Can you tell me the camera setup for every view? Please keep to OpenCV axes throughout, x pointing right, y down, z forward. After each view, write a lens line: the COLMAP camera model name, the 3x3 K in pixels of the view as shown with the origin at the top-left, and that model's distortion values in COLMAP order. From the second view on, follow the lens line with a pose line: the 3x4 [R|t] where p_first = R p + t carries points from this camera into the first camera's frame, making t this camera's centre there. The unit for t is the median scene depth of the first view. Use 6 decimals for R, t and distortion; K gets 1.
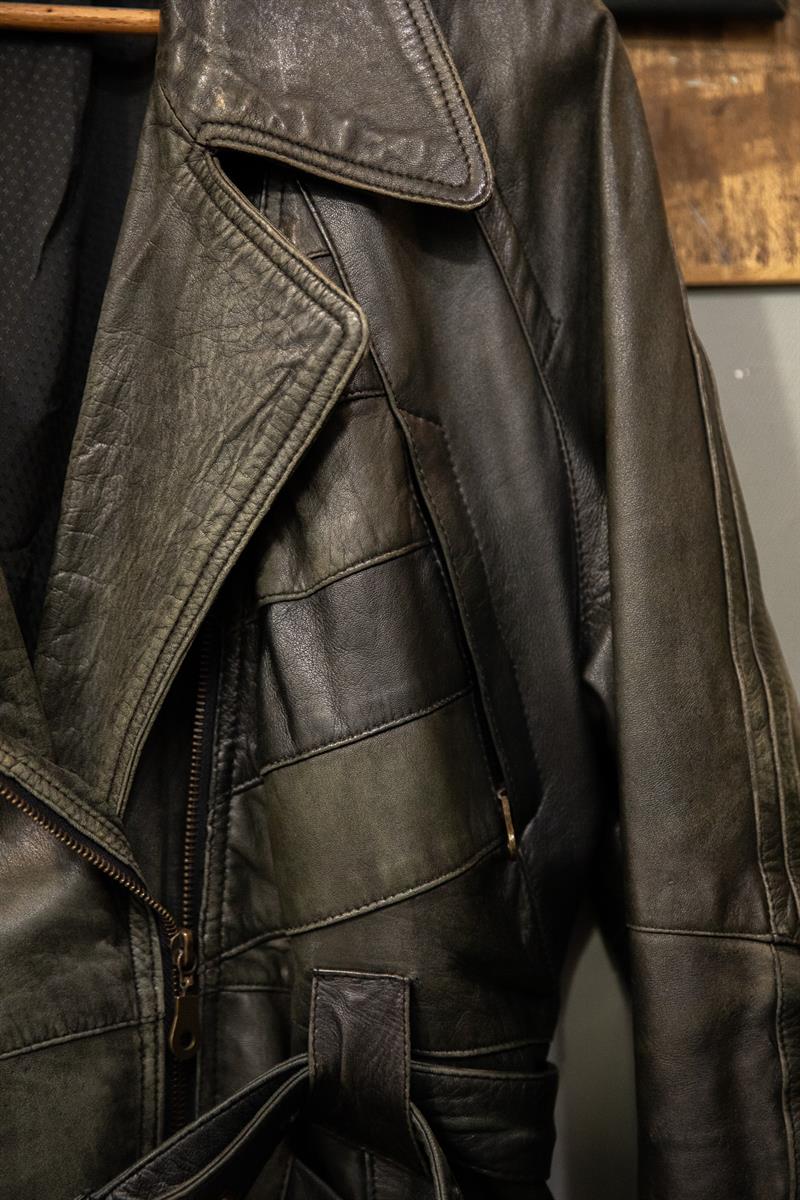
lens RADIAL K [[2131.7, 0, 402.7], [0, 2131.7, 591.9], [0, 0, 1]] dist [0.159537, 0.000000]
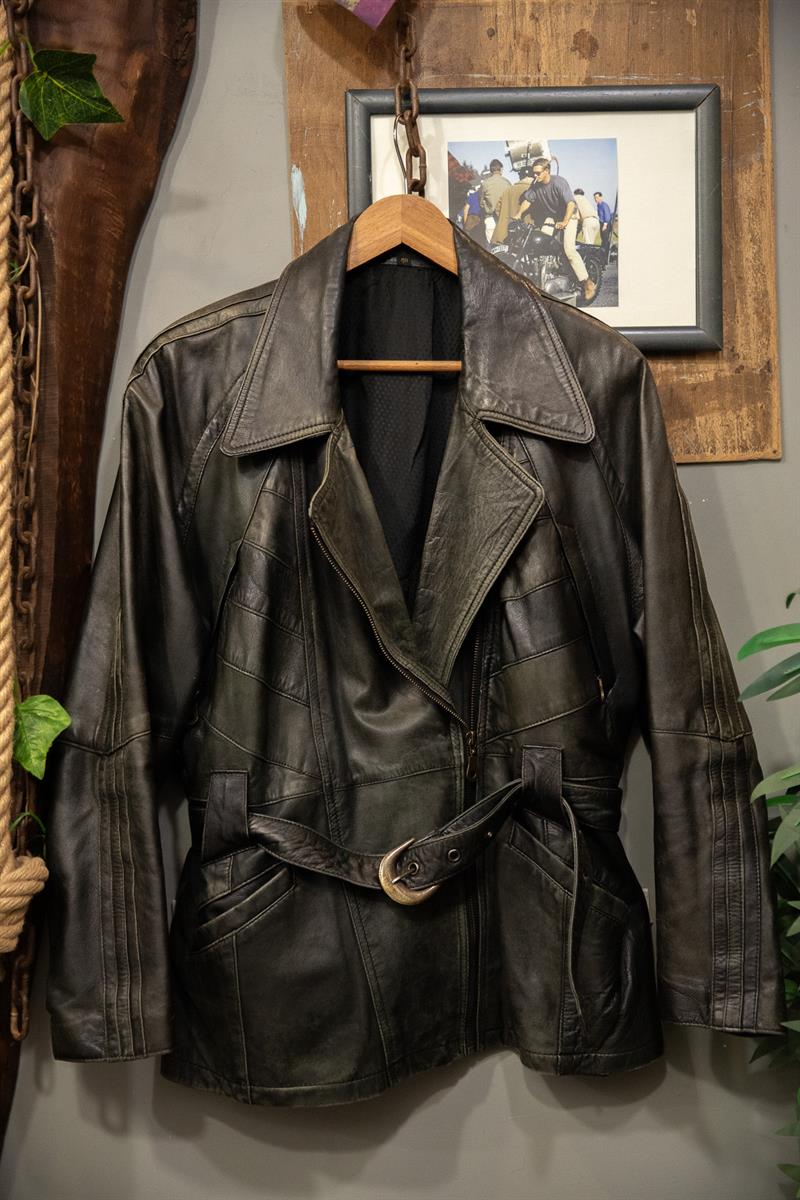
lens RADIAL K [[1656.1, 0, 404.7], [0, 1656.1, 606.8], [0, 0, 1]] dist [0.067952, 0.000000]
pose [[0.995501, -0.001426, -0.094738, 0.004332], [0.003740, 0.999699, 0.024246, -0.034860], [0.094675, -0.024491, 0.995207, -0.933591]]
